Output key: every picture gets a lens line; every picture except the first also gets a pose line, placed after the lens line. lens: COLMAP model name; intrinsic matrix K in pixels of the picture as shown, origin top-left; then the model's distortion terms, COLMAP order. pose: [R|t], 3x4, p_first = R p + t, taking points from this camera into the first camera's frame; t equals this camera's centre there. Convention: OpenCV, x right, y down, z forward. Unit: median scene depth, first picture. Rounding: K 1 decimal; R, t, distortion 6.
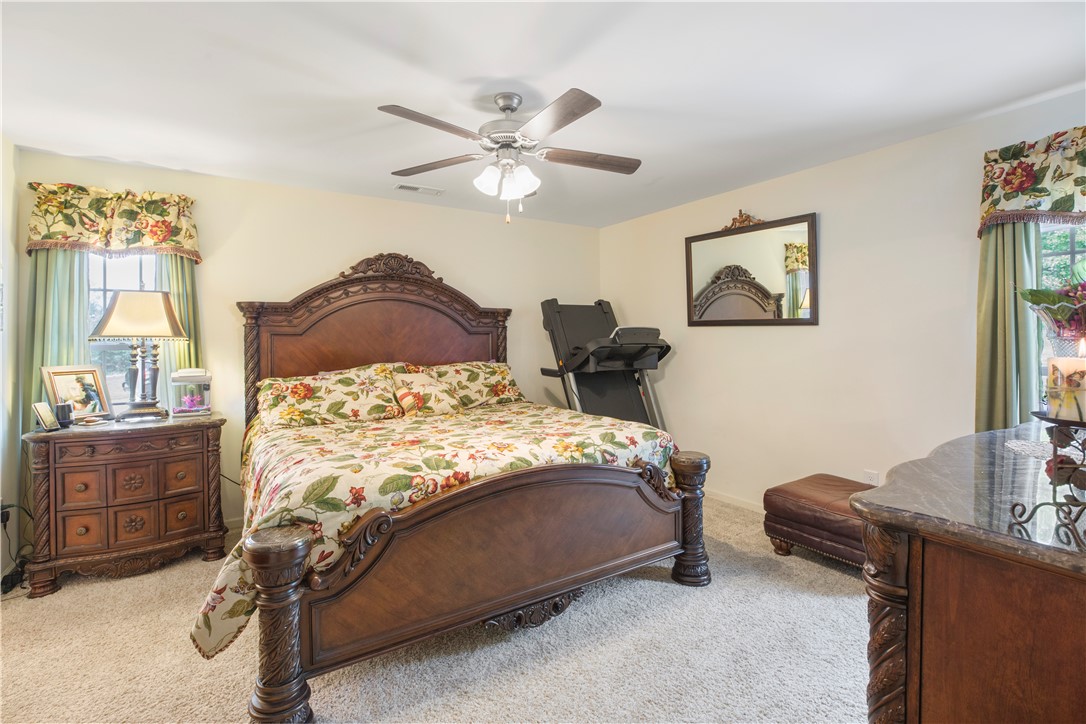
lens RADIAL K [[504.3, 0, 541.3], [0, 504.3, 349.4], [0, 0, 1]] dist [-0.033123, 0.000004]
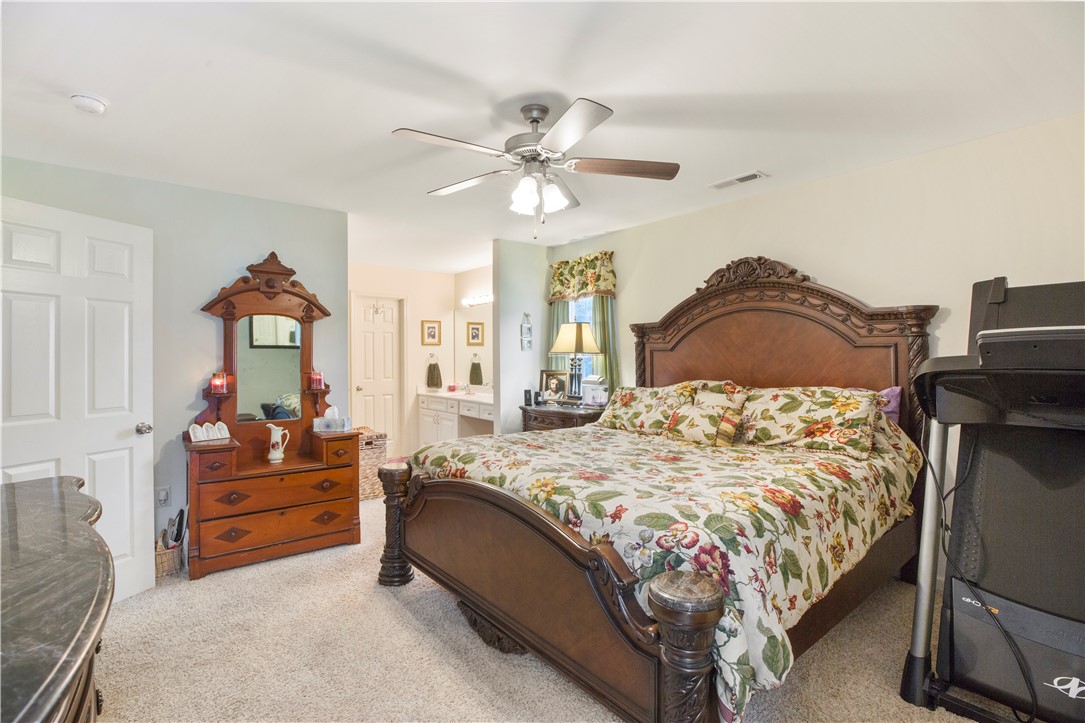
lens RADIAL K [[506.6, 0, 542.5], [0, 506.6, 361.5], [0, 0, 1]] dist [-0.058728, 0.000151]
pose [[0.100367, 0.018388, -0.994781, 0.645364], [-0.014947, 0.999744, 0.016971, -0.020819], [0.994838, 0.013165, 0.100616, 0.653244]]
